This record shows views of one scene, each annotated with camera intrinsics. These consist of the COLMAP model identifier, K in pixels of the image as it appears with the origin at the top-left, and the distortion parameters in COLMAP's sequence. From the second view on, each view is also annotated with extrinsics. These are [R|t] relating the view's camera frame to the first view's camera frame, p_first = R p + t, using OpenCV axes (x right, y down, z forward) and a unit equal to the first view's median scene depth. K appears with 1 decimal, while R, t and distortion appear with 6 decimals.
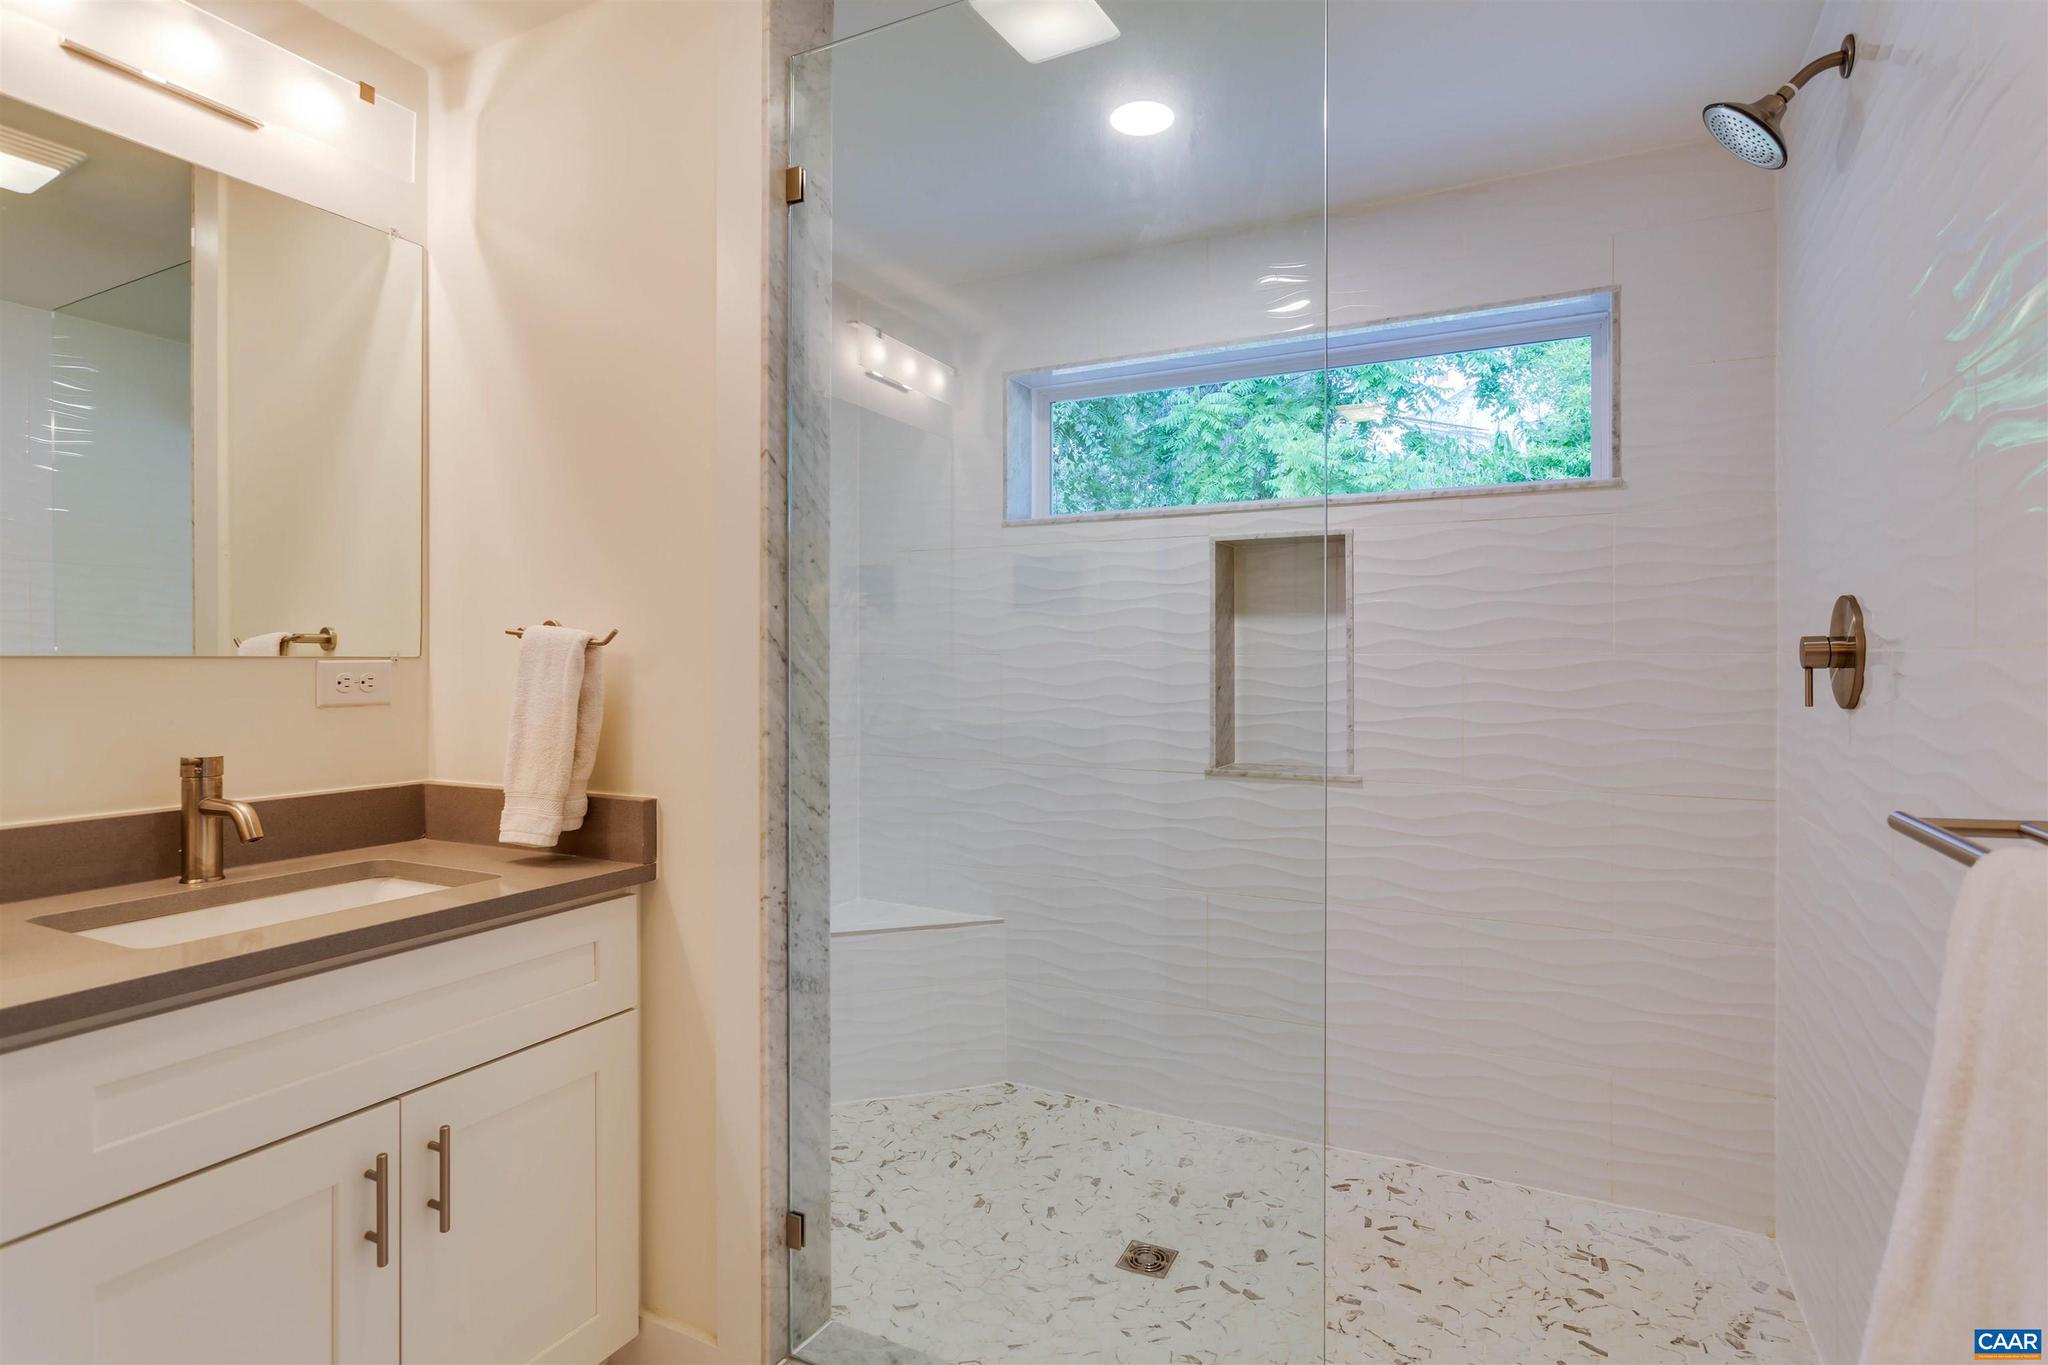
lens RADIAL K [[1015.7, 0, 1037.2], [0, 1015.7, 670.7], [0, 0, 1]] dist [-0.012346, 0.004847]
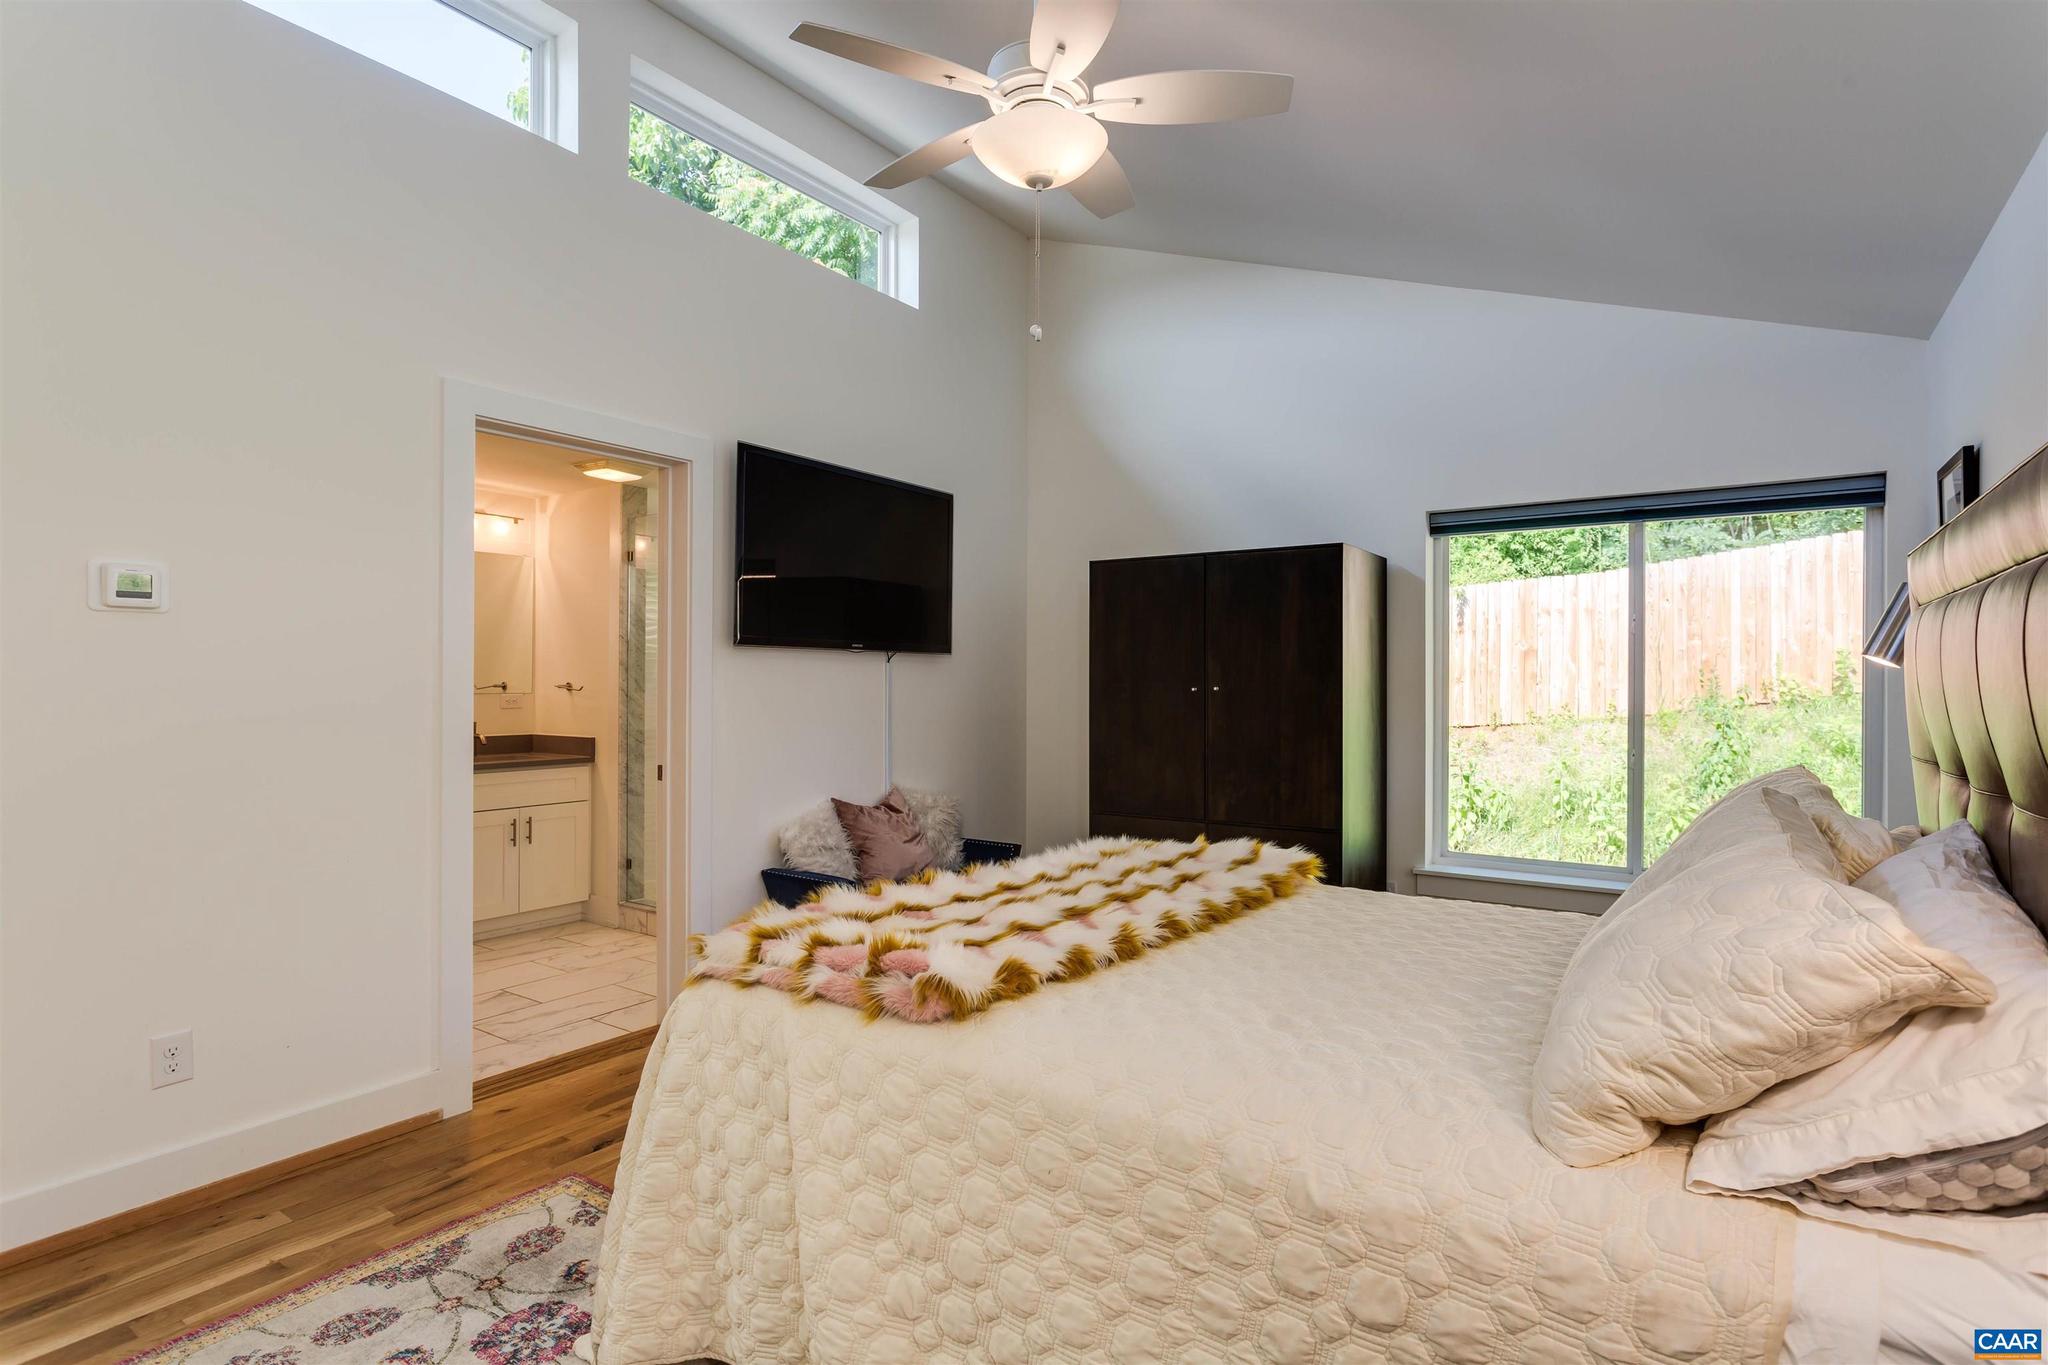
lens RADIAL K [[1015.7, 0, 1014.4], [0, 1015.7, 689.4], [0, 0, 1]] dist [-0.012346, 0.004847]
pose [[0.989202, 0.000368, -0.146555, 1.505148], [-0.001892, 0.999946, -0.010259, 0.000453], [0.146543, 0.010425, 0.989149, -2.131568]]
